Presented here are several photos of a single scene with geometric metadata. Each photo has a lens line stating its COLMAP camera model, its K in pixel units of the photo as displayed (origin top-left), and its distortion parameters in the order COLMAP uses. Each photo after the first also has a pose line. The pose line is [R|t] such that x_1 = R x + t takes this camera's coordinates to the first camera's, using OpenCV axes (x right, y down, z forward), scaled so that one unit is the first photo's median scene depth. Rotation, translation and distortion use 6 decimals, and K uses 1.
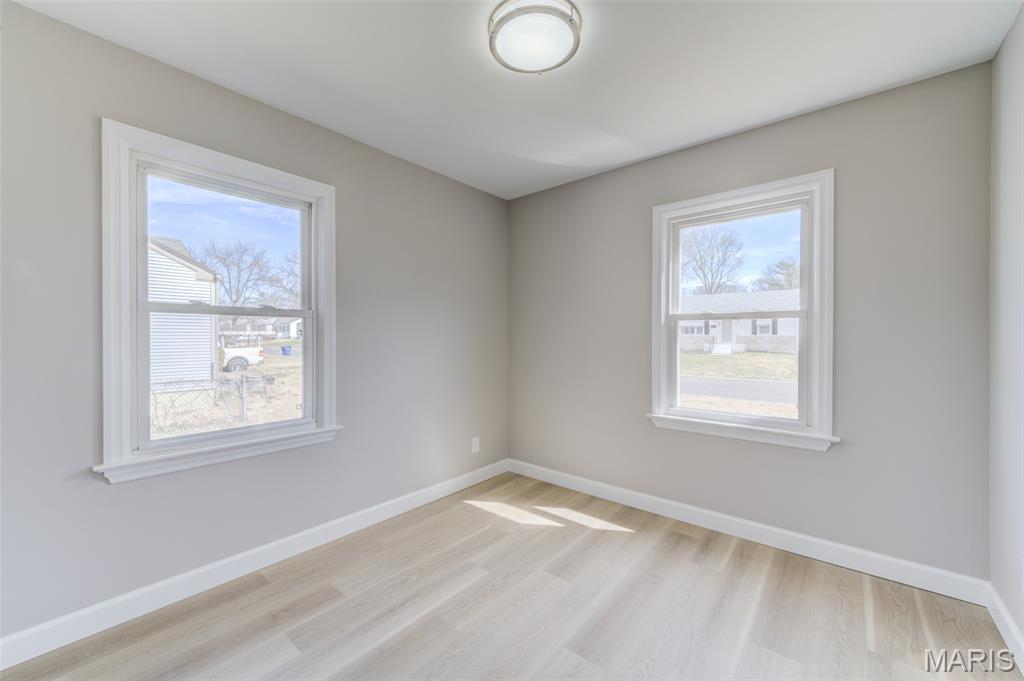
lens RADIAL K [[398.9, 0, 509.5], [0, 398.9, 340.8], [0, 0, 1]] dist [0.009842, -0.000500]
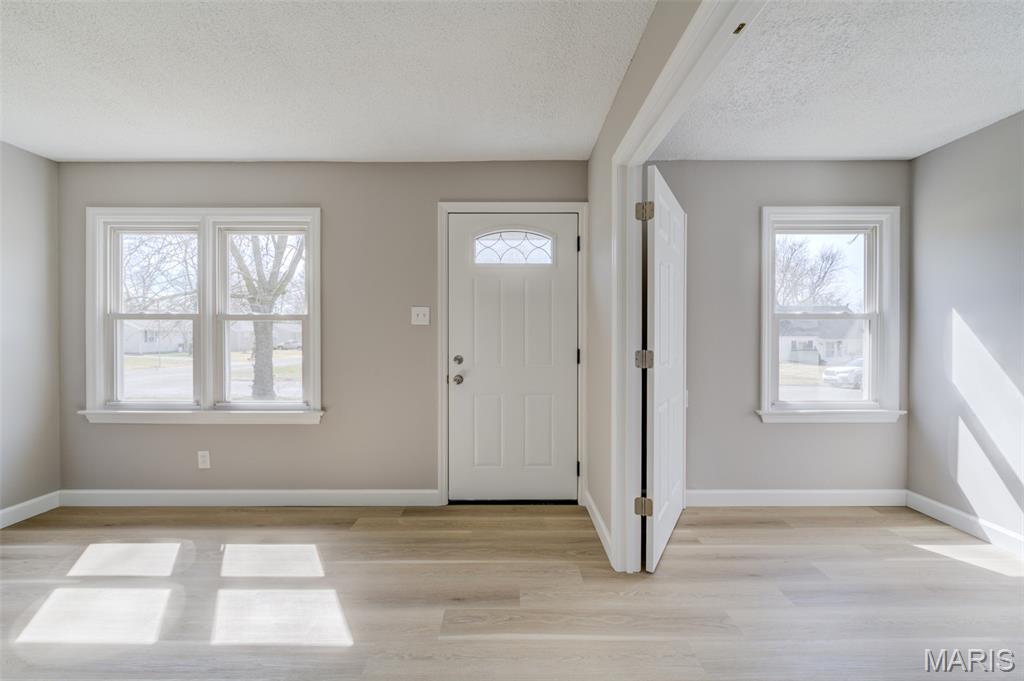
lens RADIAL K [[385.7, 0, 511.2], [0, 385.7, 336.9], [0, 0, 1]] dist [-0.000081, 0.000018]
pose [[0.765729, -0.003334, 0.643155, 0.553662], [0.006483, 0.999976, -0.002535, 0.004628], [-0.643131, 0.006111, 0.765732, -0.444373]]
